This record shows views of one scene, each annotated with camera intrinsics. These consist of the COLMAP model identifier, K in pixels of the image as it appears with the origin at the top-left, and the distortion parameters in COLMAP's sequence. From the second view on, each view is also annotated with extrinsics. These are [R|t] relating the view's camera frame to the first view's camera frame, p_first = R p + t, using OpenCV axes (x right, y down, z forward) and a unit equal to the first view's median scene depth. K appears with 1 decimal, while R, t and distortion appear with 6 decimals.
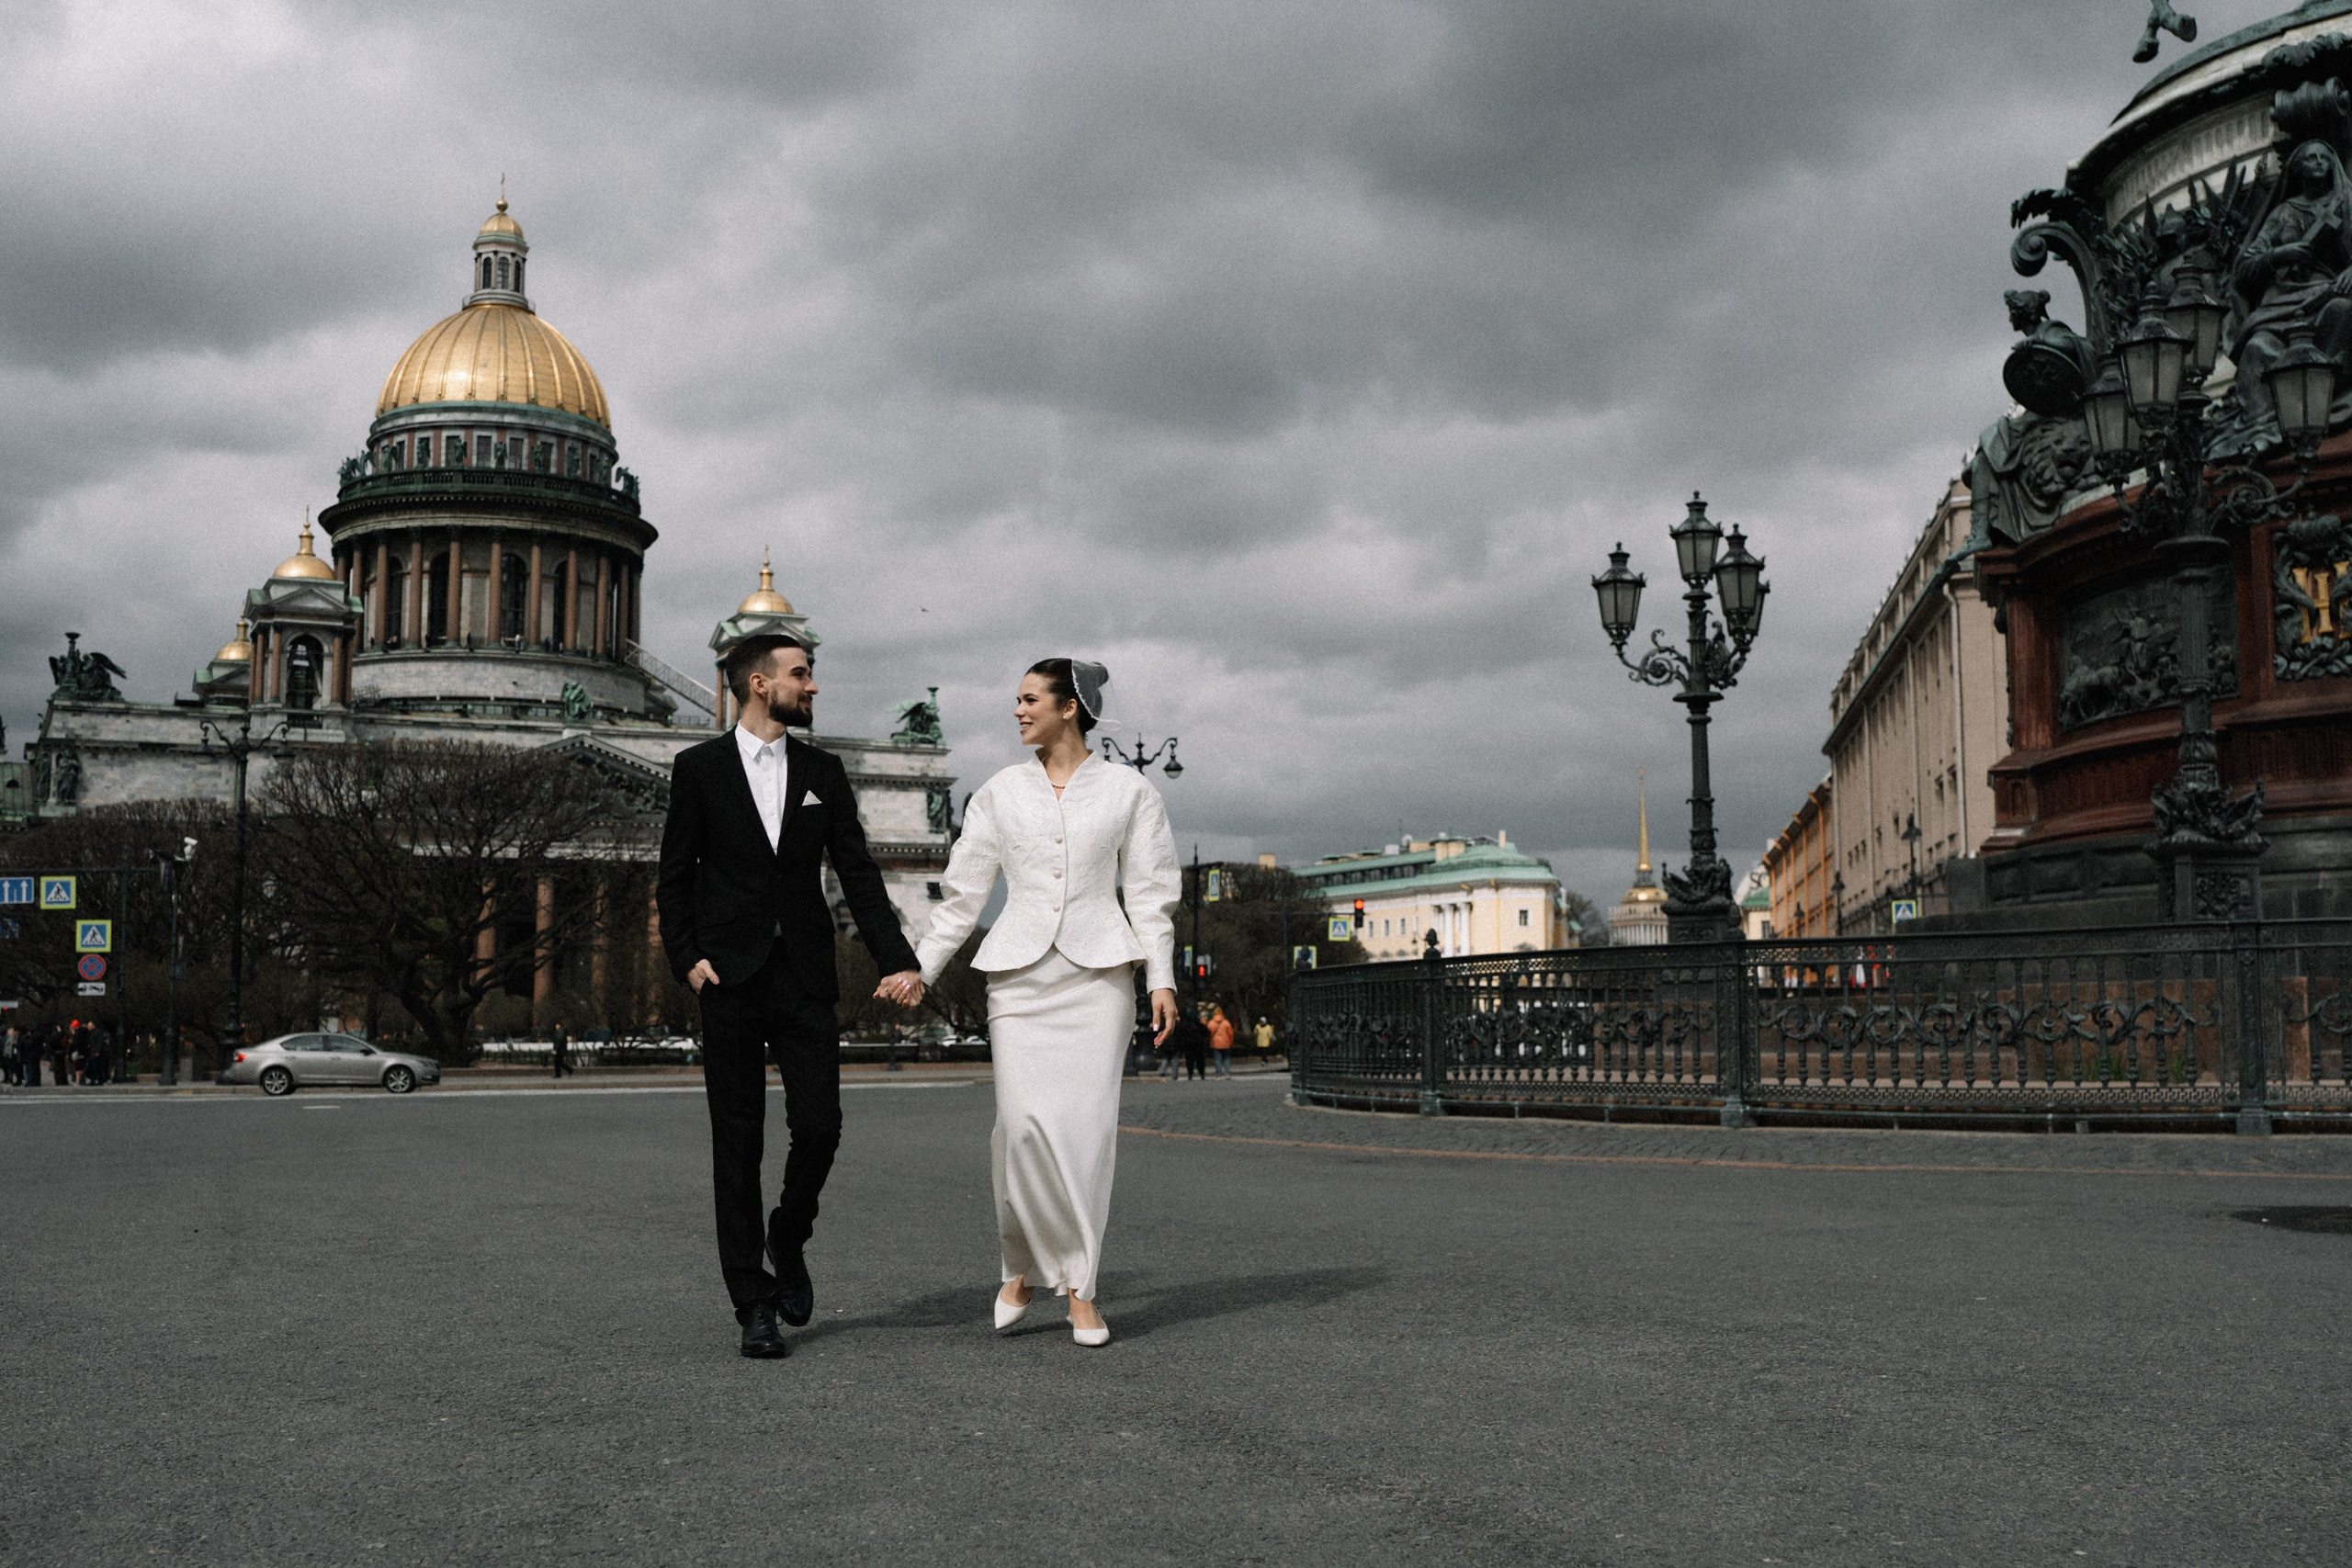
lens RADIAL K [[2359.2, 0, 1177.0], [0, 2359.2, 841.7], [0, 0, 1]] dist [-0.012542, -0.032163]
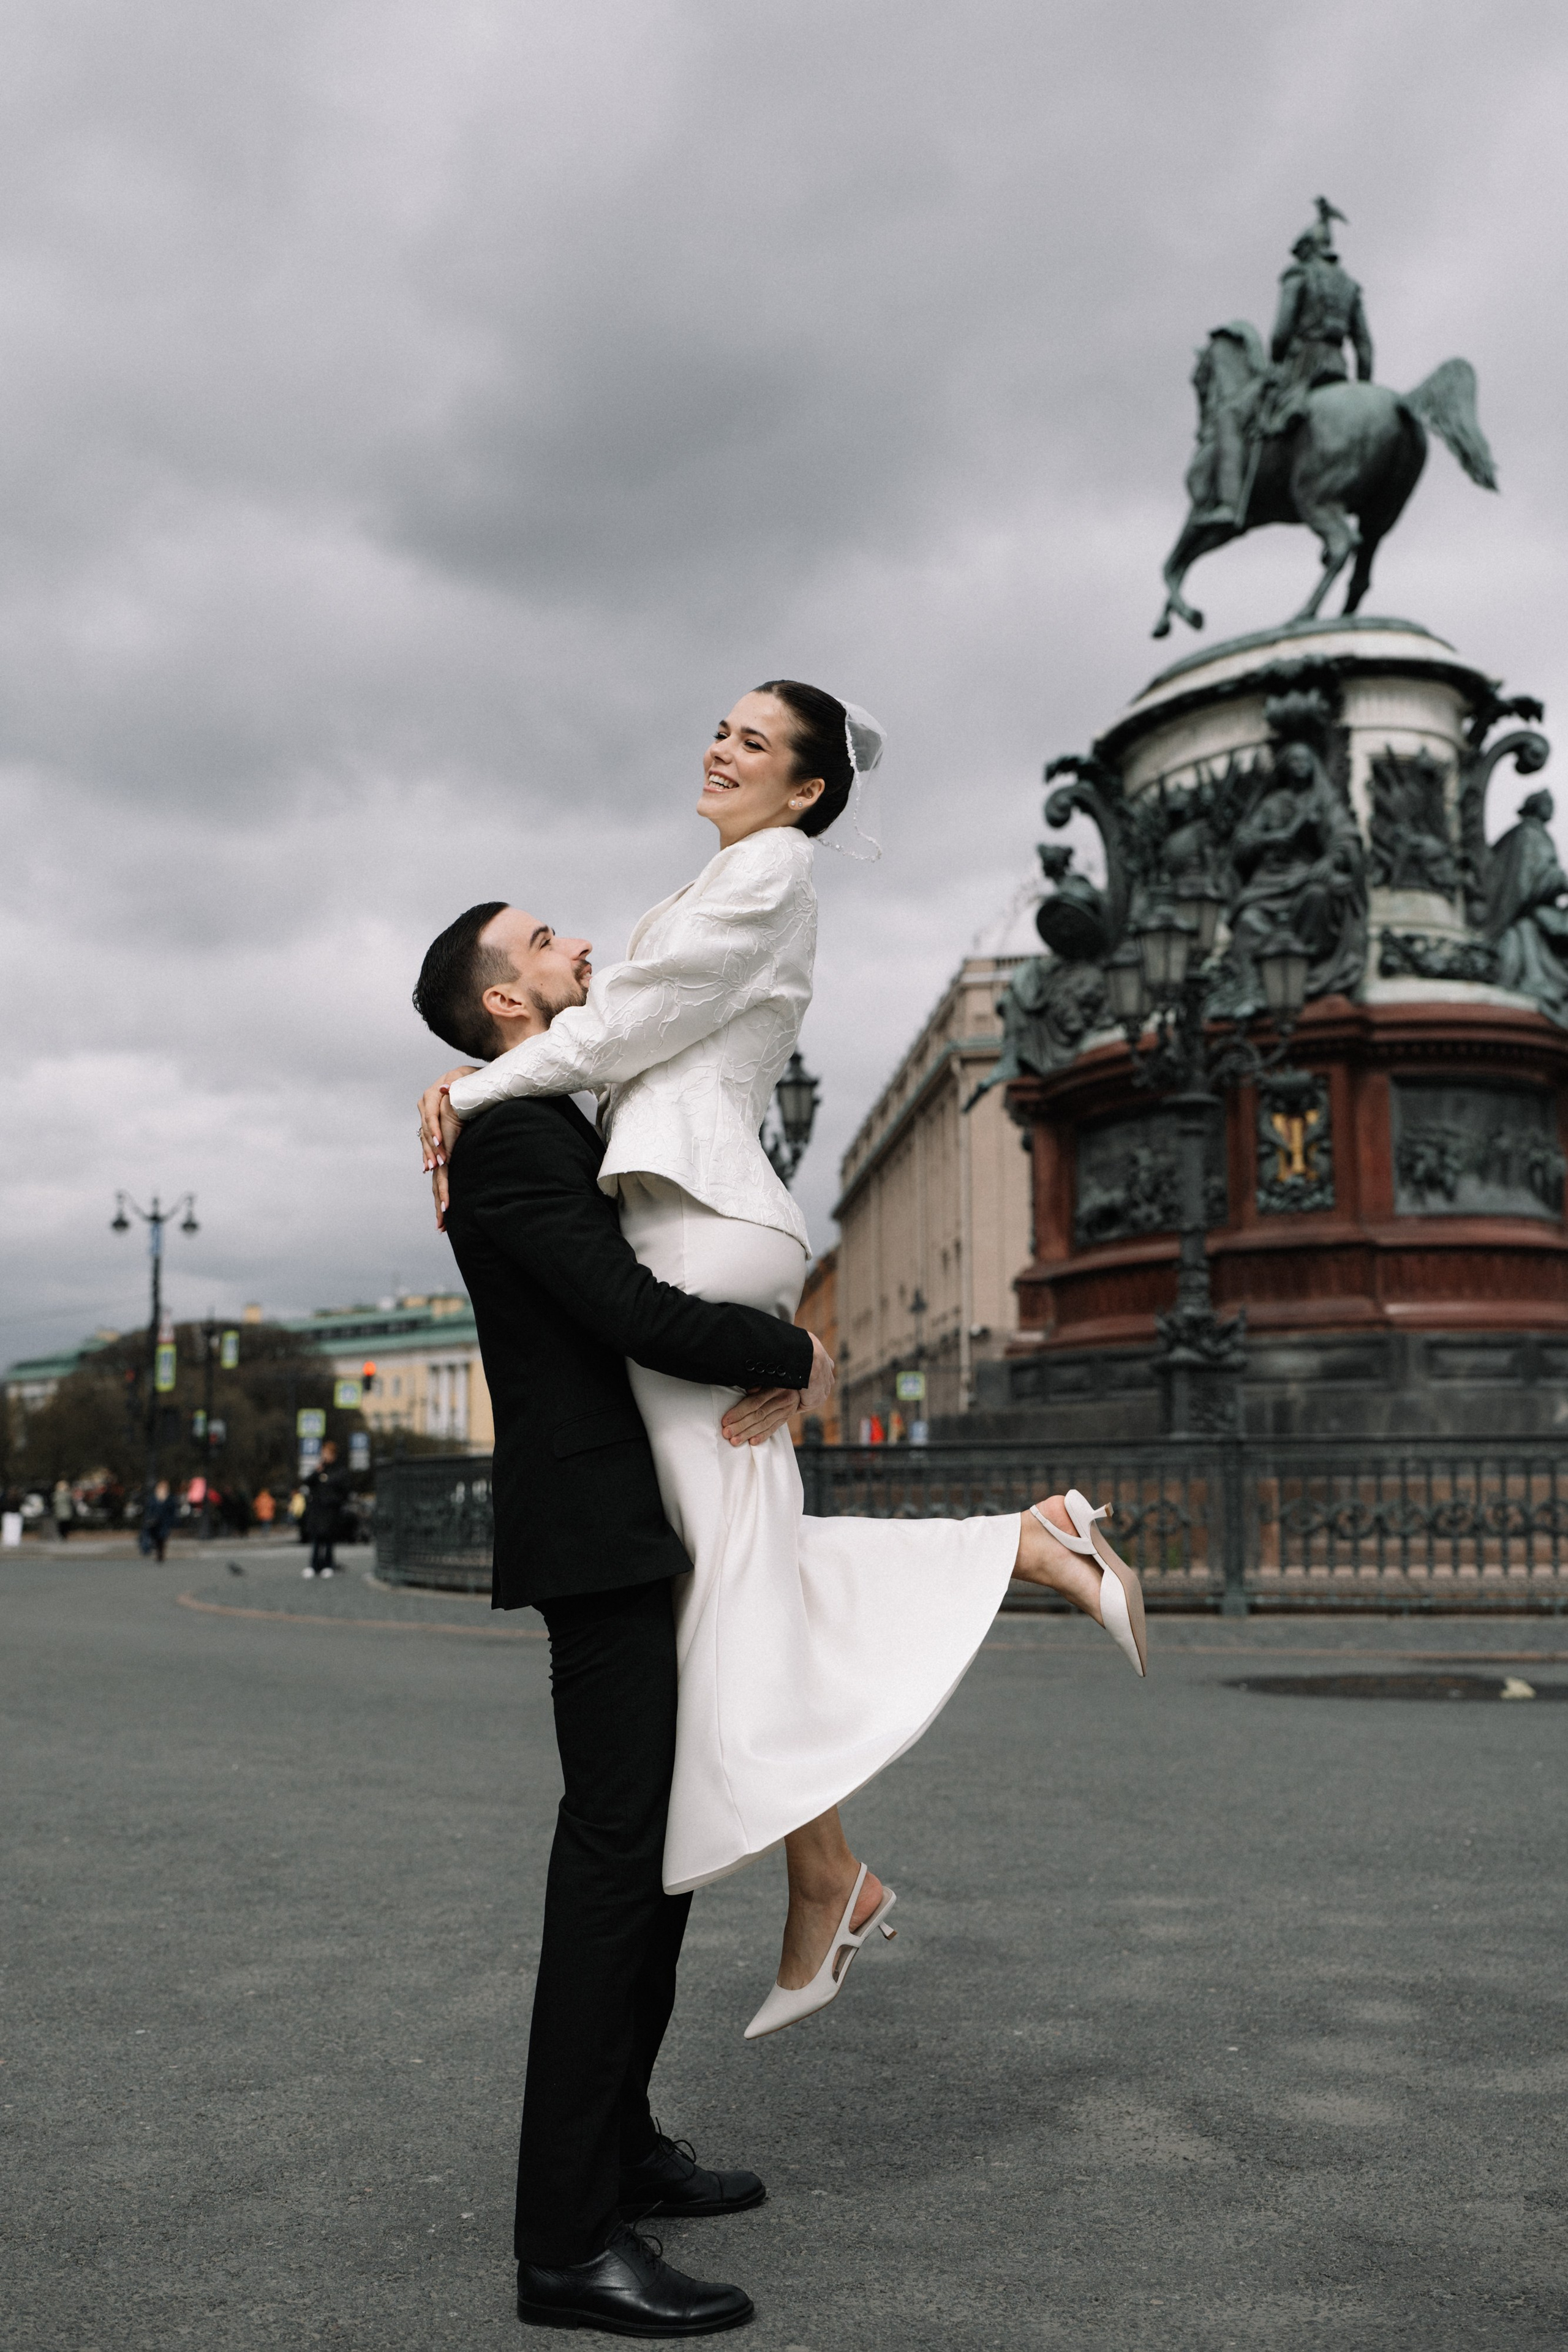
lens RADIAL K [[2513.7, 0, 784.0], [0, 2513.7, 1176.0], [0, 0, 1]] dist [0.007333, -0.016761]
pose [[0.967750, 0.038773, 0.248912, -0.056653], [-0.027298, 0.998407, -0.049389, -0.018276], [-0.250431, 0.041001, 0.967266, -0.118791]]
